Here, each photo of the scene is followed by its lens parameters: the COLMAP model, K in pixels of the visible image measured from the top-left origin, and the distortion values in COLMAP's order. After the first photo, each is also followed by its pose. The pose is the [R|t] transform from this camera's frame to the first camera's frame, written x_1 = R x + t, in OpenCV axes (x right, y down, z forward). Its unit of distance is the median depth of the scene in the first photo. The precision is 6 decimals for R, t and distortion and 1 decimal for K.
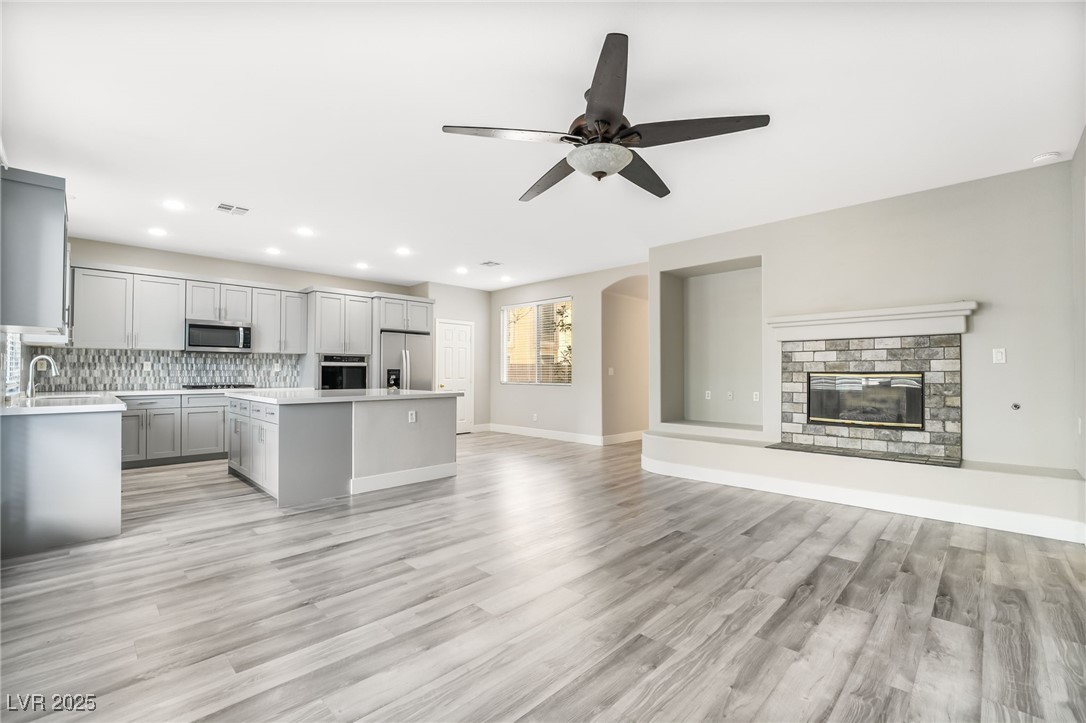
lens RADIAL K [[460.4, 0, 535.0], [0, 460.4, 366.1], [0, 0, 1]] dist [-0.020707, 0.003164]
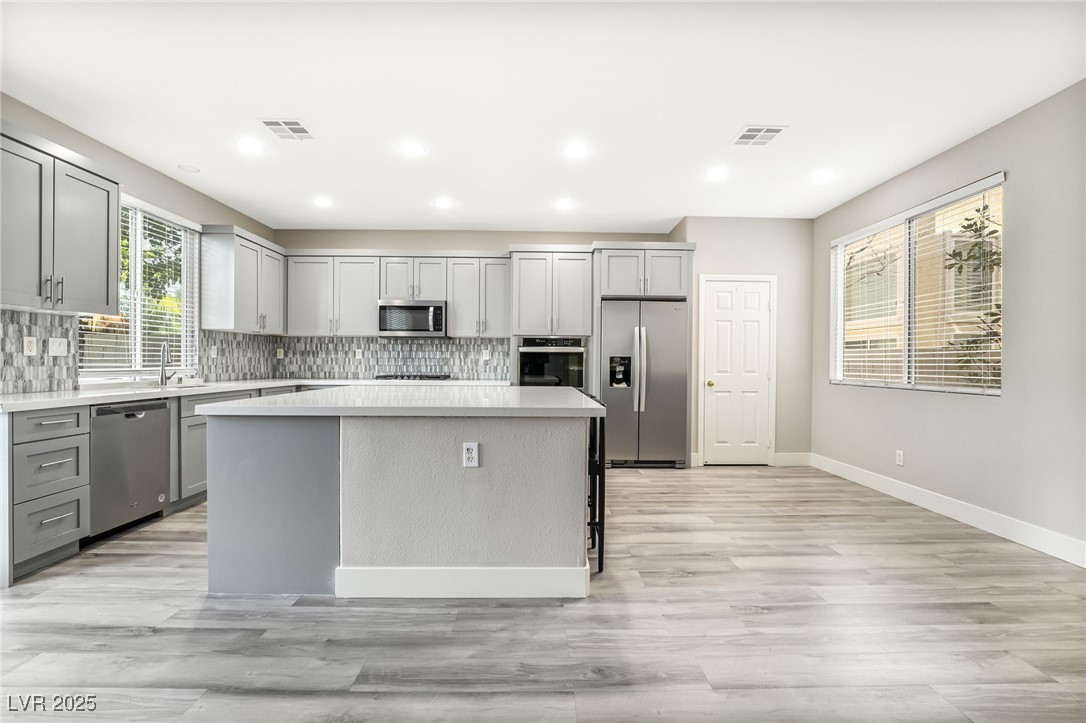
lens RADIAL K [[460.4, 0, 541.4], [0, 460.4, 365.5], [0, 0, 1]] dist [-0.020707, 0.003164]
pose [[0.716496, 0.009322, -0.697529, 0.080603], [0.004952, 0.999818, 0.018448, 0.008009], [0.697574, -0.016673, 0.716319, 0.529930]]
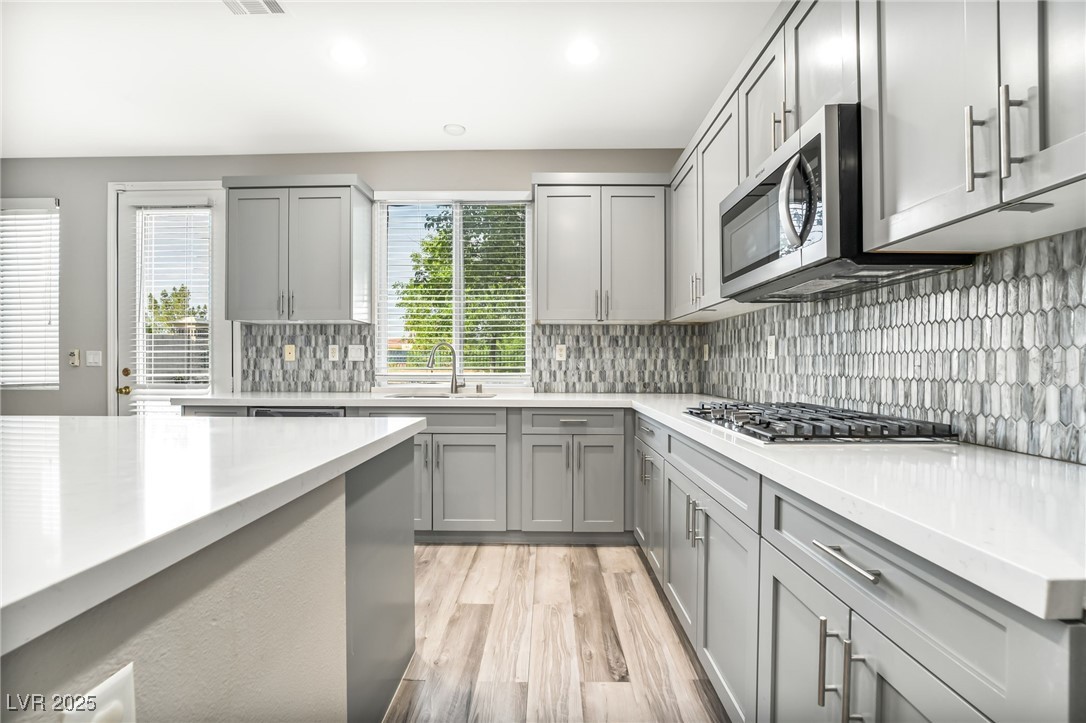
lens RADIAL K [[460.4, 0, 543.1], [0, 460.4, 365.9], [0, 0, 1]] dist [-0.020707, 0.003164]
pose [[-0.723393, 0.001589, -0.690435, -0.396725], [0.009134, 0.999932, -0.007268, 0.016130], [0.690376, -0.011564, -0.723358, 1.054563]]
